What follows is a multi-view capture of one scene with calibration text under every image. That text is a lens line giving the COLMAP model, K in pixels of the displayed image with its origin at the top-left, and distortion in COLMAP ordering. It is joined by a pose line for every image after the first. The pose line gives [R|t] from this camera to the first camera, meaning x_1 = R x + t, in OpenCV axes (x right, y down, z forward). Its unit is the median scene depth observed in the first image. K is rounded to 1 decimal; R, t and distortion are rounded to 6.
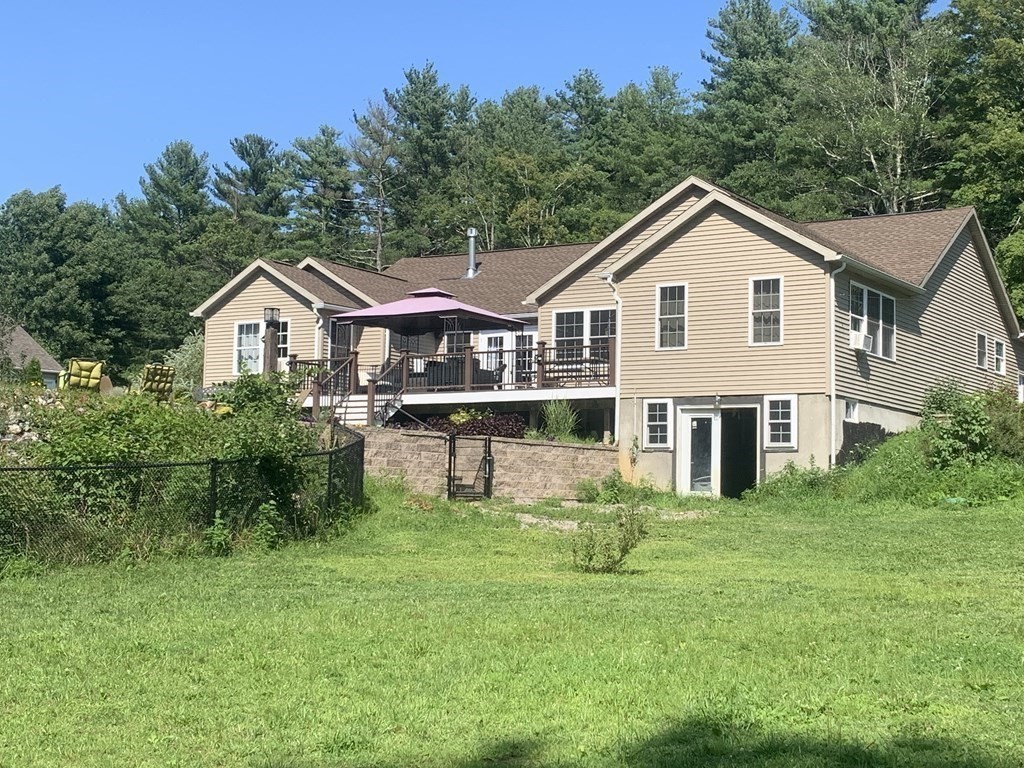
lens RADIAL K [[1501.4, 0, 512.0], [0, 1501.4, 384.0], [0, 0, 1]] dist [0.089169, 0.002448]
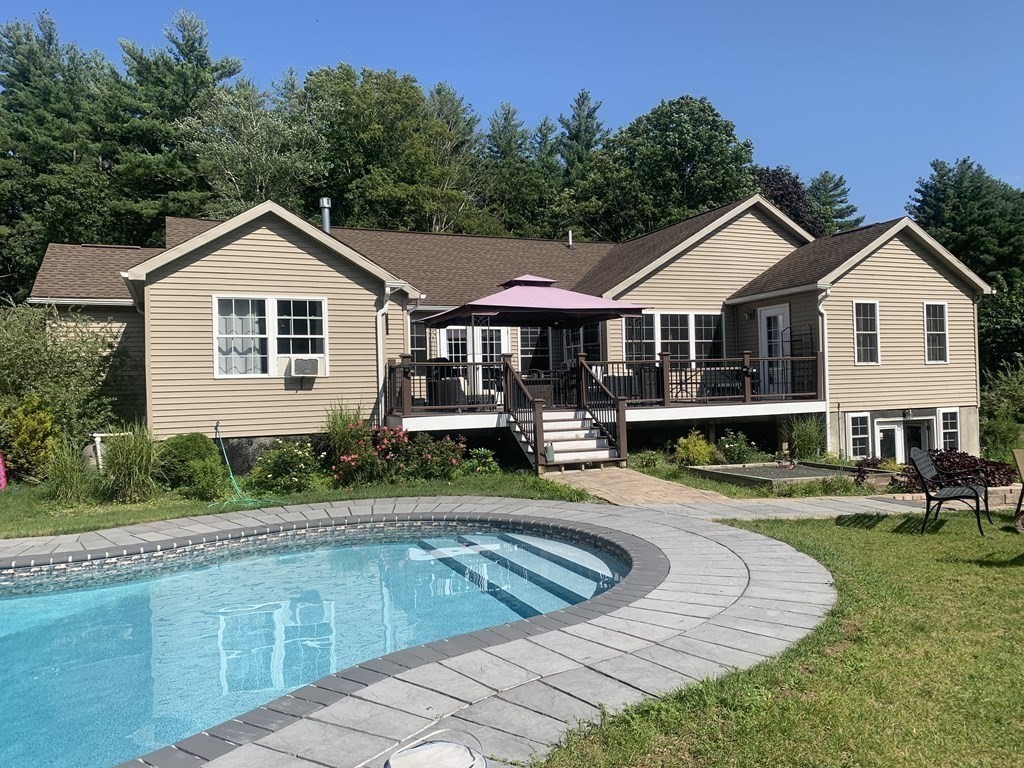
lens RADIAL K [[796.9, 0, 512.0], [0, 796.9, 384.0], [0, 0, 1]] dist [0.004891, -0.000182]
pose [[0.572967, -0.025663, 0.819176, -0.485119], [-0.029095, 0.998243, 0.051623, -0.030825], [-0.819062, -0.053412, 0.571214, 0.884826]]
